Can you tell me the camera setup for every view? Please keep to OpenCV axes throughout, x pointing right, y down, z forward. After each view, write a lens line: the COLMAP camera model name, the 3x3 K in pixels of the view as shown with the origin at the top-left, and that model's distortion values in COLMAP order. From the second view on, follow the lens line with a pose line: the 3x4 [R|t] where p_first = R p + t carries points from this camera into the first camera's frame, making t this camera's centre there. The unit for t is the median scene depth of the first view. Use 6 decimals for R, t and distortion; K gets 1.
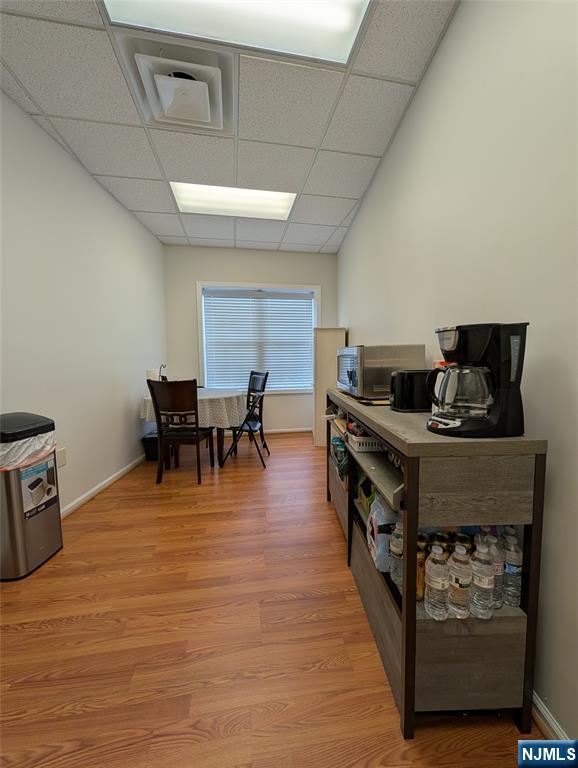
lens RADIAL K [[294.7, 0, 293.9], [0, 294.7, 392.7], [0, 0, 1]] dist [-0.002732, -0.000246]
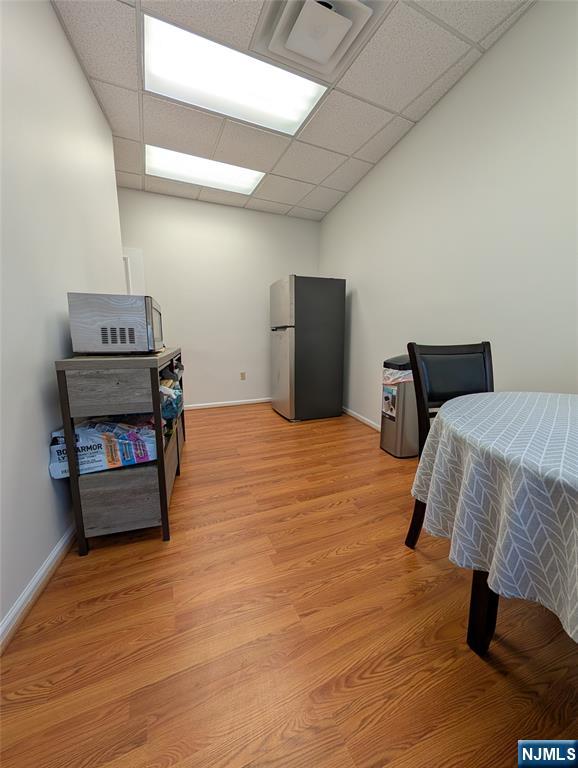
lens RADIAL K [[294.7, 0, 292.3], [0, 294.7, 380.2], [0, 0, 1]] dist [-0.002732, -0.000246]
pose [[-0.969138, 0.052575, -0.240846, -0.010172], [-0.009782, 0.968022, 0.250674, -0.151707], [0.246323, 0.245294, -0.937633, 1.963594]]
